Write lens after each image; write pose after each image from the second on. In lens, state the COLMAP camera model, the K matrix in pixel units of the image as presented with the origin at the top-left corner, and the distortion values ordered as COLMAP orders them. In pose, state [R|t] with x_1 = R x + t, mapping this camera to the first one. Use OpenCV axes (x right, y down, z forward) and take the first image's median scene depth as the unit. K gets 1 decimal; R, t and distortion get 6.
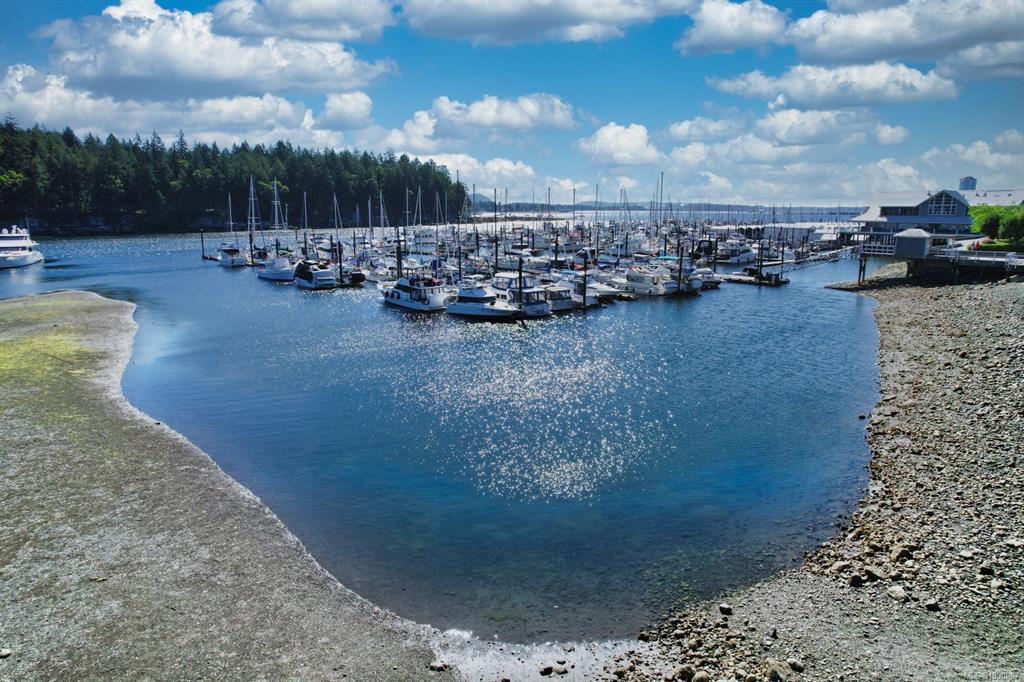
lens RADIAL K [[651.8, 0, 512.0], [0, 651.8, 341.0], [0, 0, 1]] dist [-0.068986, 0.059190]
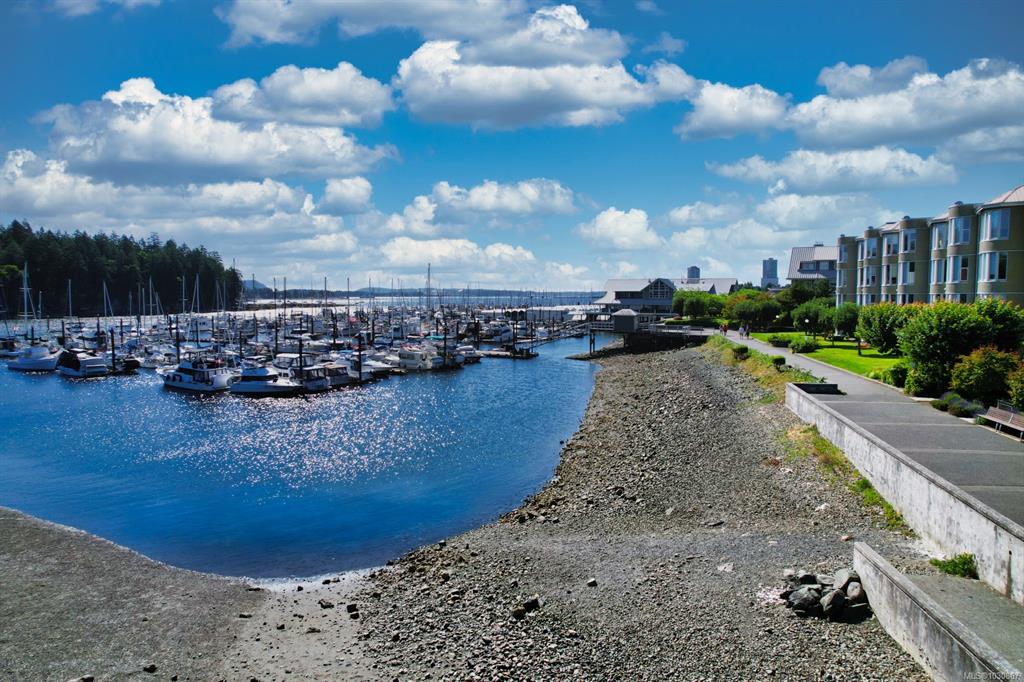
lens RADIAL K [[651.8, 0, 512.0], [0, 651.8, 341.0], [0, 0, 1]] dist [-0.068986, 0.059190]
pose [[0.945947, -0.024957, 0.323360, -0.001910], [0.066698, 0.990693, -0.118655, 0.021539], [-0.317389, 0.133809, 0.938807, -0.110811]]
